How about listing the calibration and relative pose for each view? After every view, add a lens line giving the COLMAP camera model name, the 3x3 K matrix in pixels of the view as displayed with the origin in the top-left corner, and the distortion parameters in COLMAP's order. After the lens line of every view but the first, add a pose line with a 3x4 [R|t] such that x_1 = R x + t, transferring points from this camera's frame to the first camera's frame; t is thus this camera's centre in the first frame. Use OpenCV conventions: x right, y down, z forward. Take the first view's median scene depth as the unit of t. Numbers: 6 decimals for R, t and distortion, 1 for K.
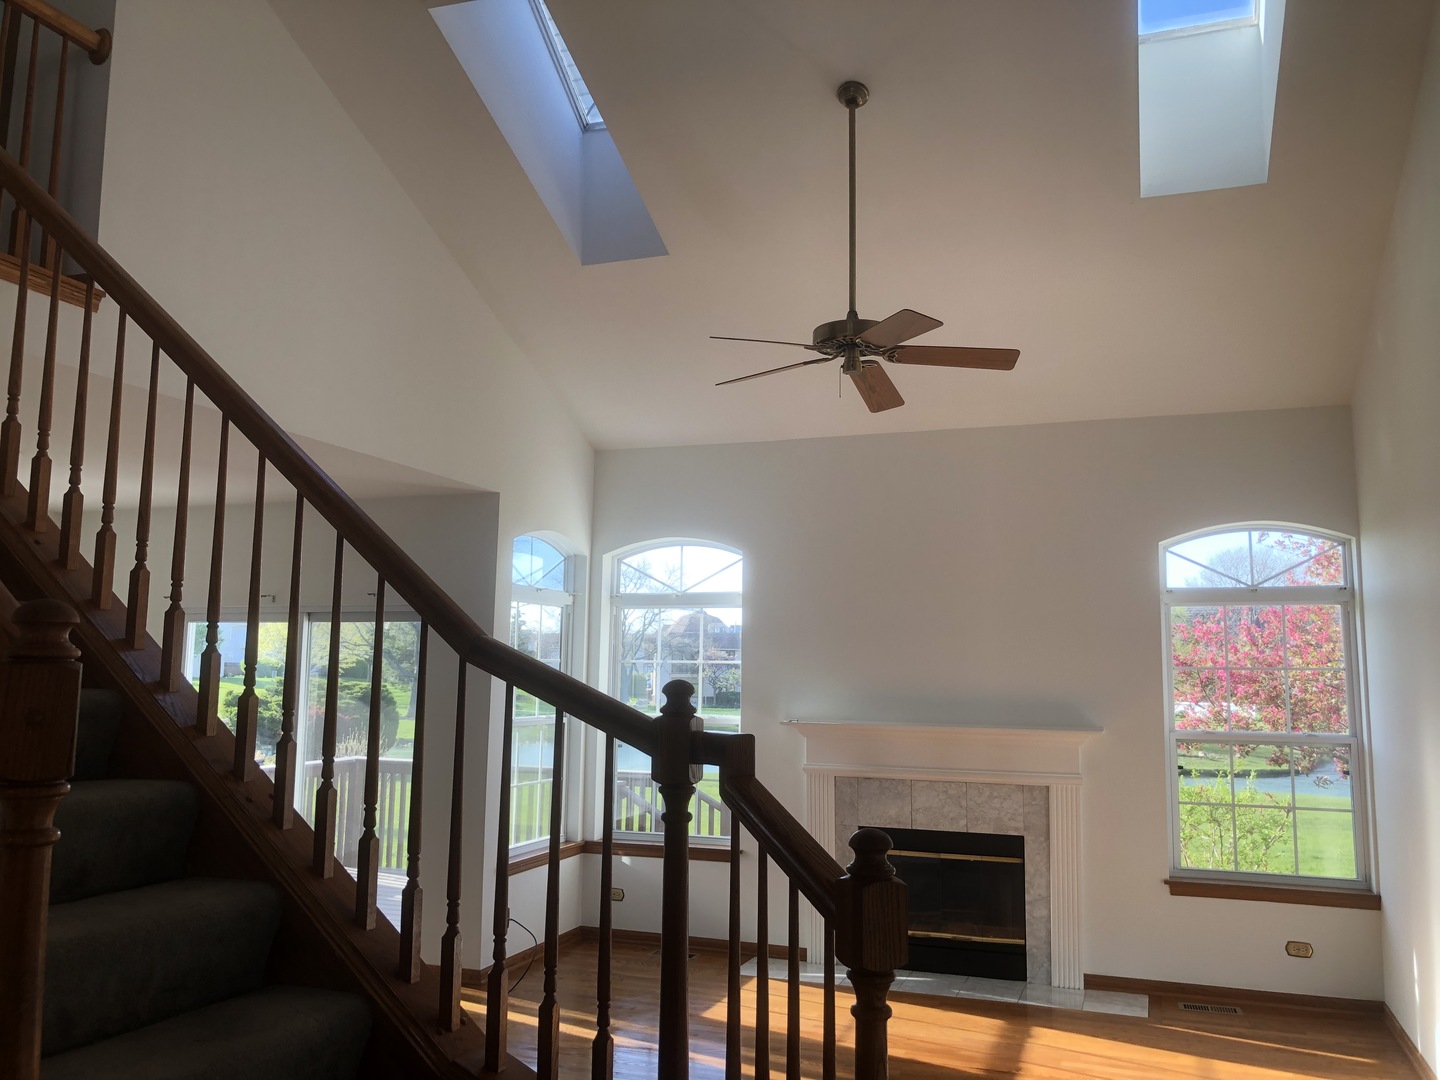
lens RADIAL K [[1168.0, 0, 720.6], [0, 1168.0, 533.2], [0, 0, 1]] dist [-0.002549, -0.003160]
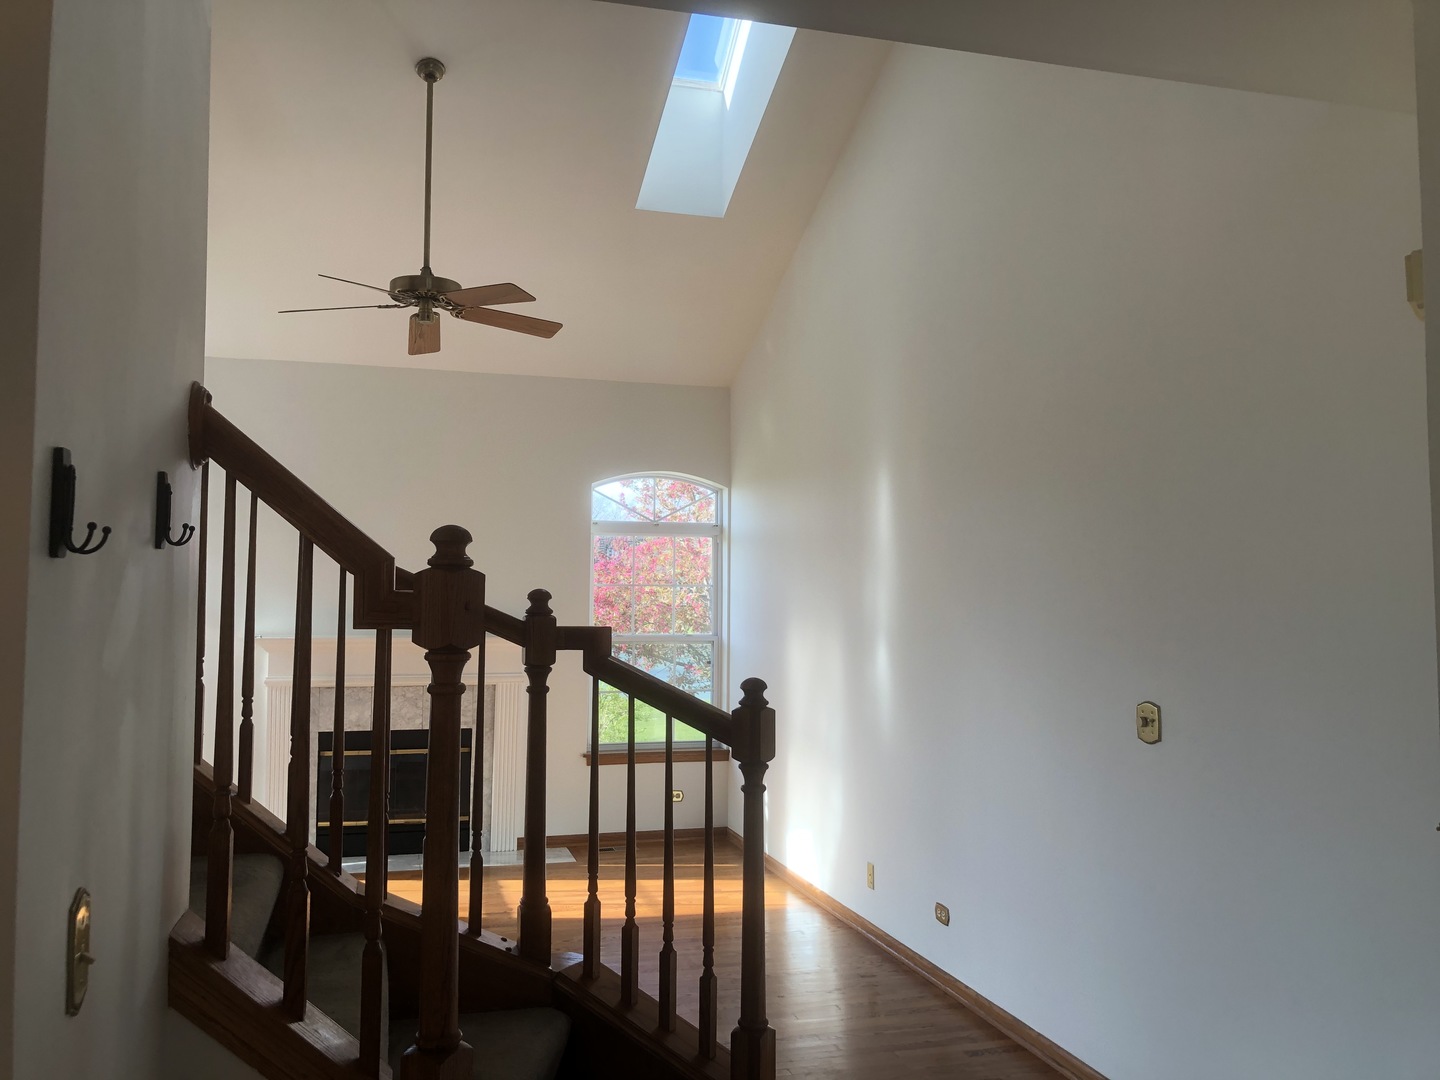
lens RADIAL K [[1173.2, 0, 720.0], [0, 1173.2, 540.0], [0, 0, 1]] dist [0.131176, -0.596641]
pose [[0.799944, 0.024637, 0.599568, -0.303775], [-0.068794, 0.996334, 0.050844, -0.005579], [-0.596118, -0.081919, 0.798707, -0.085421]]
